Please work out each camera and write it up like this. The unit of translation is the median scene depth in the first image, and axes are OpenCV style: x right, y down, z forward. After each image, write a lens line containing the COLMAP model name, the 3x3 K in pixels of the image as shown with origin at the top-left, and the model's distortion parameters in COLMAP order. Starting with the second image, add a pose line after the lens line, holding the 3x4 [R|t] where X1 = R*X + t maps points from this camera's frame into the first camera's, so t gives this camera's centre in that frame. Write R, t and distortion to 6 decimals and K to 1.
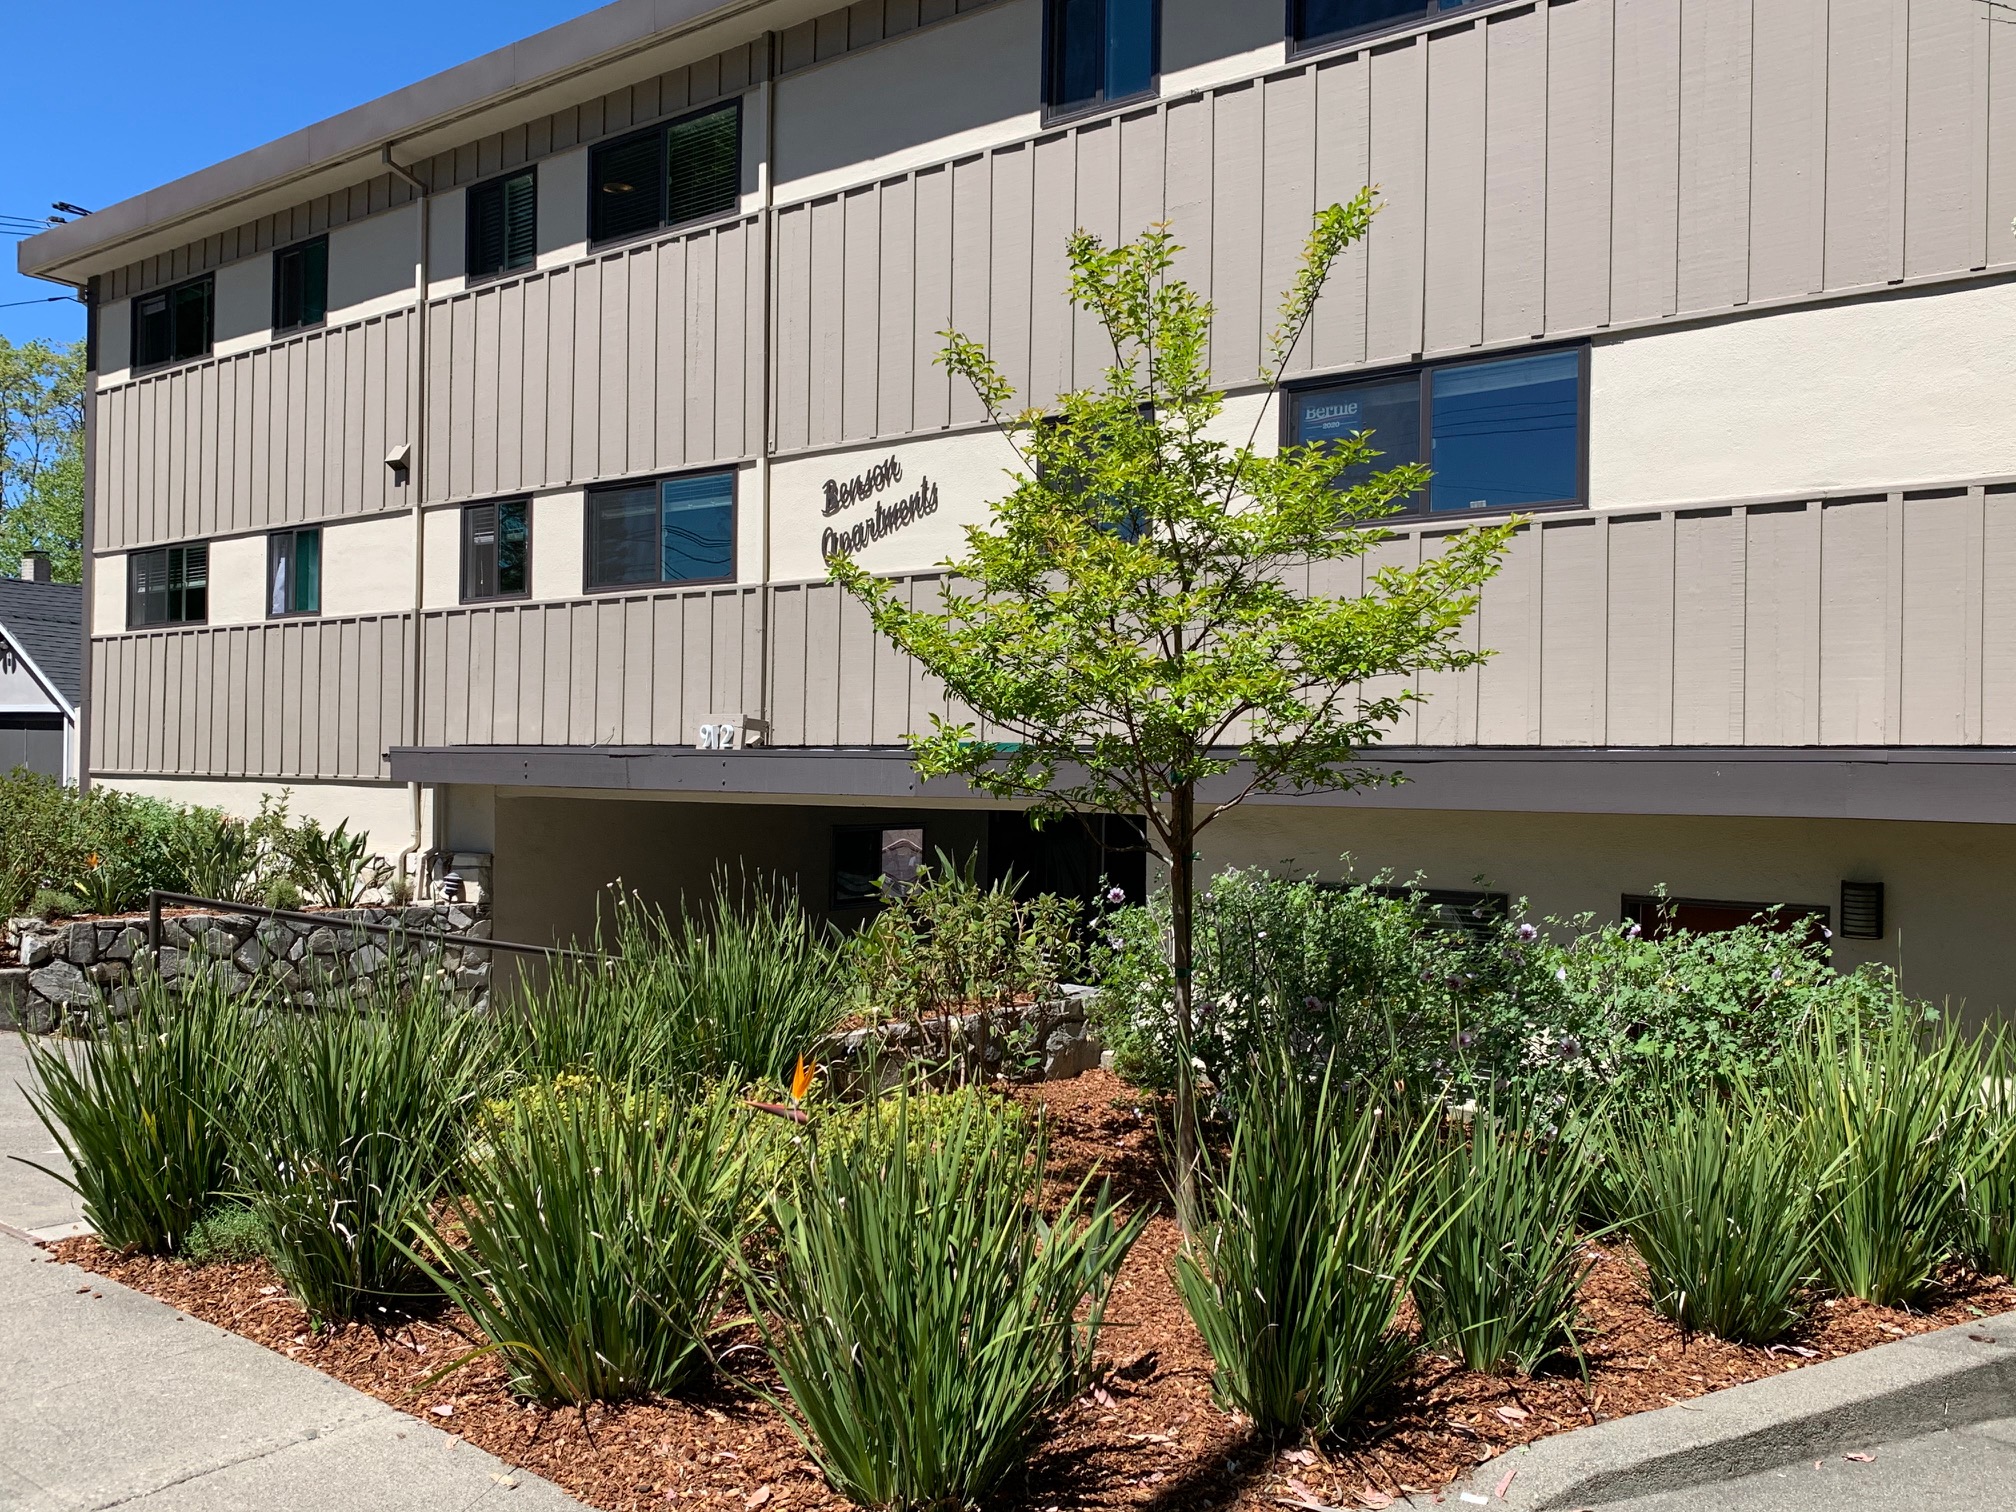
lens RADIAL K [[1987.7, 0, 1007.5], [0, 1987.7, 736.7], [0, 0, 1]] dist [0.005358, 0.000000]
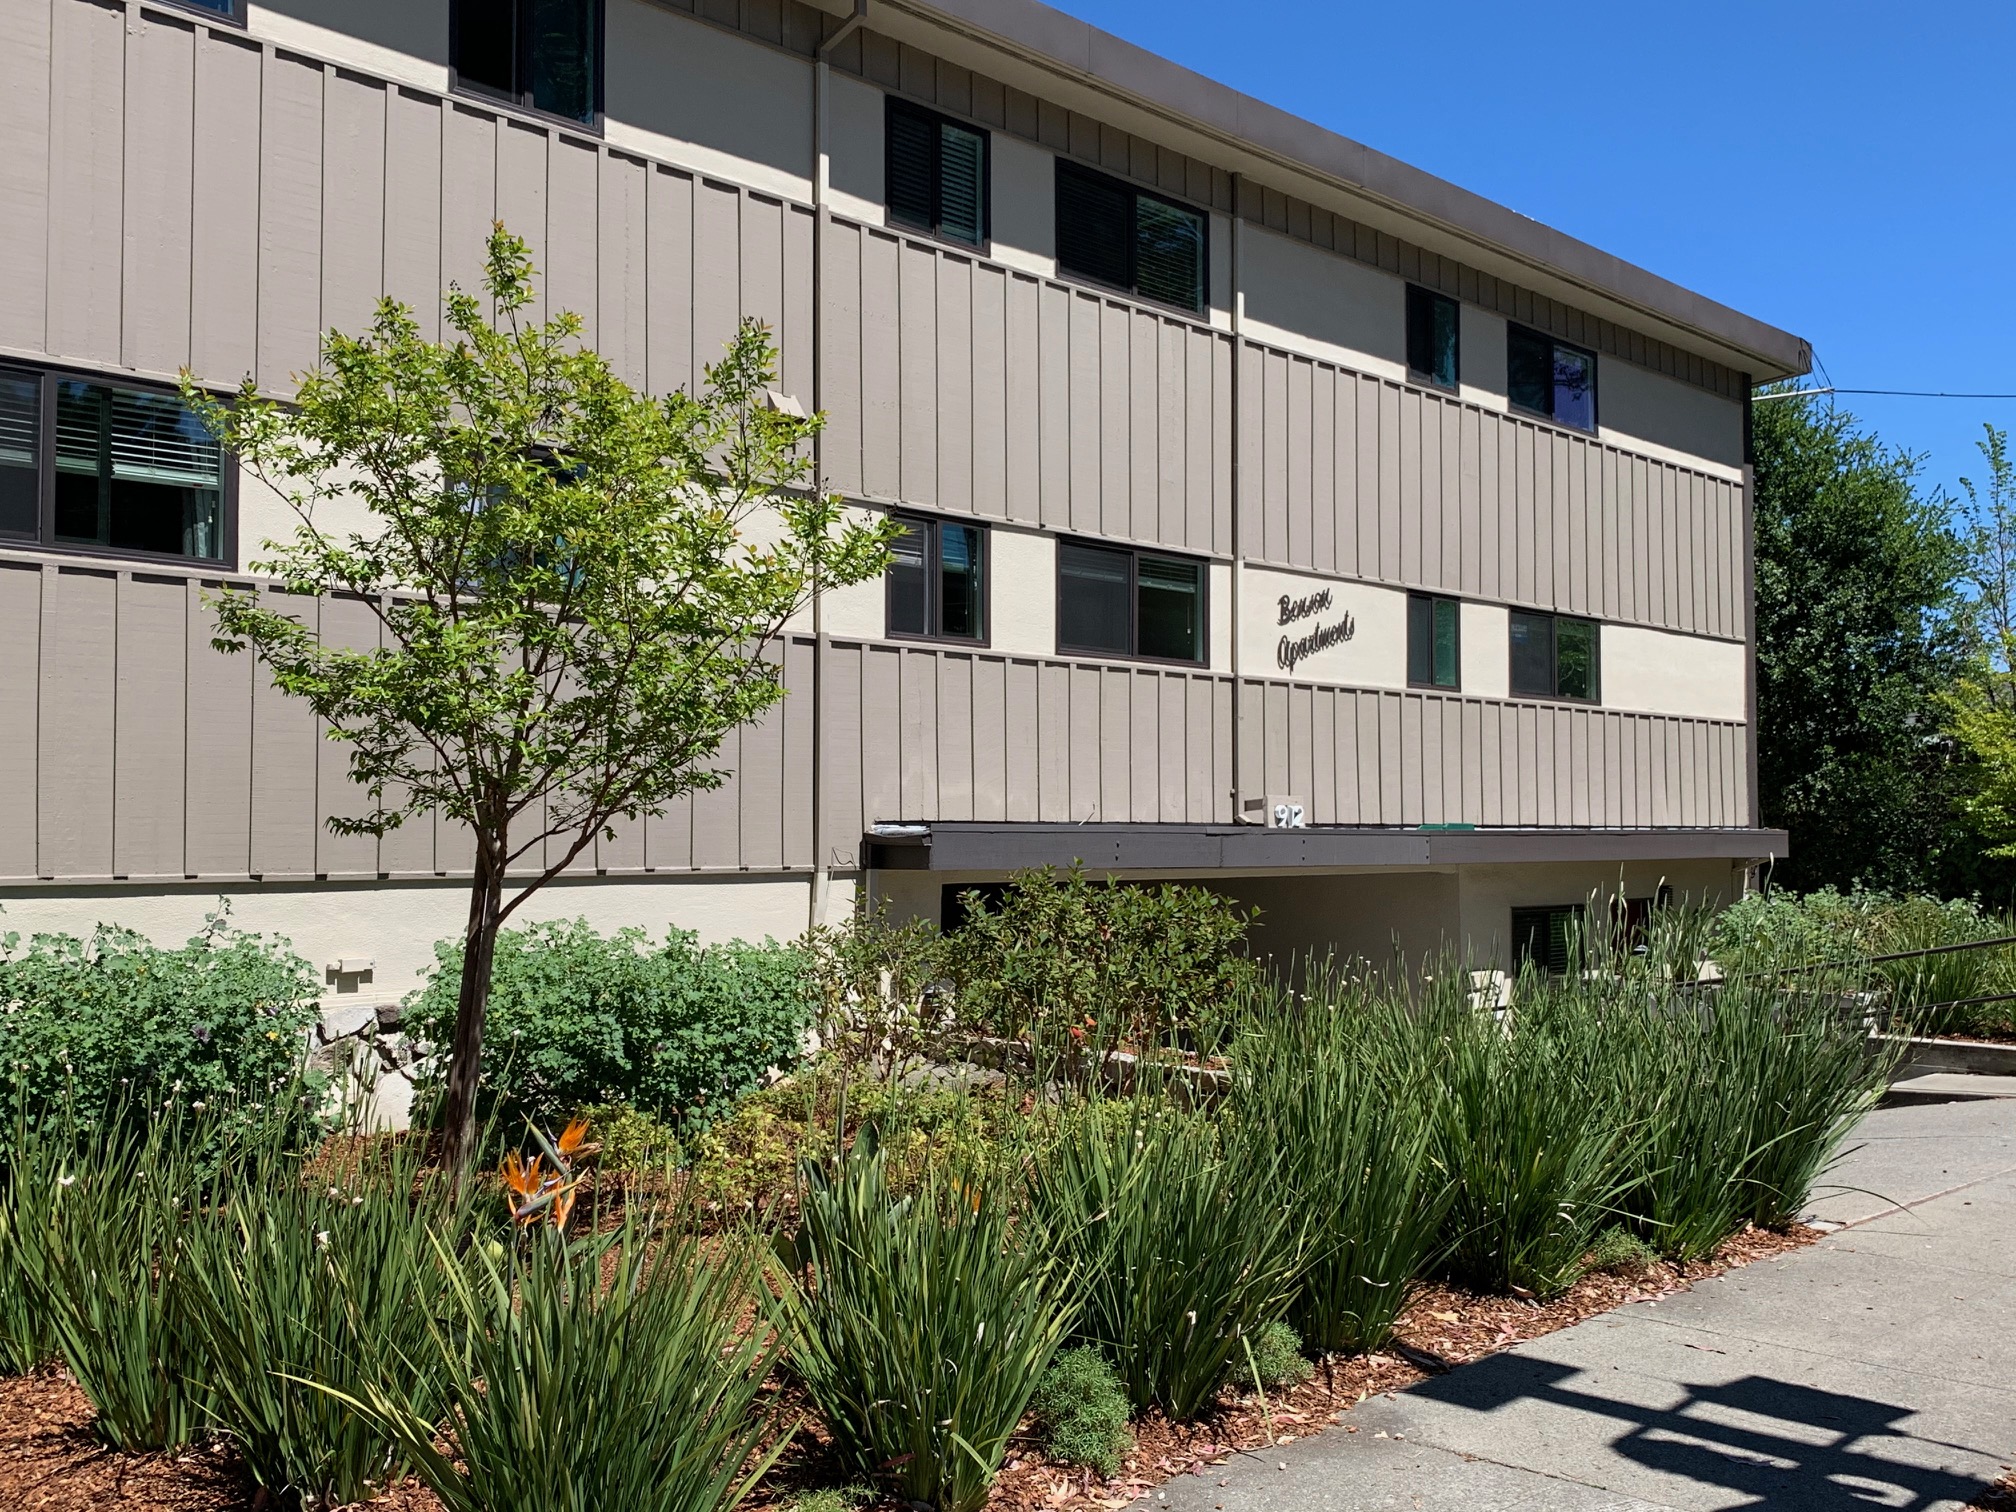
lens RADIAL K [[1941.9, 0, 1007.6], [0, 1941.9, 774.6], [0, 0, 1]] dist [0.050475, 0.000000]
pose [[0.032706, 0.020938, 0.999246, -1.178078], [-0.008728, 0.999748, -0.020663, 0.001091], [-0.999427, -0.008046, 0.032880, 1.073683]]
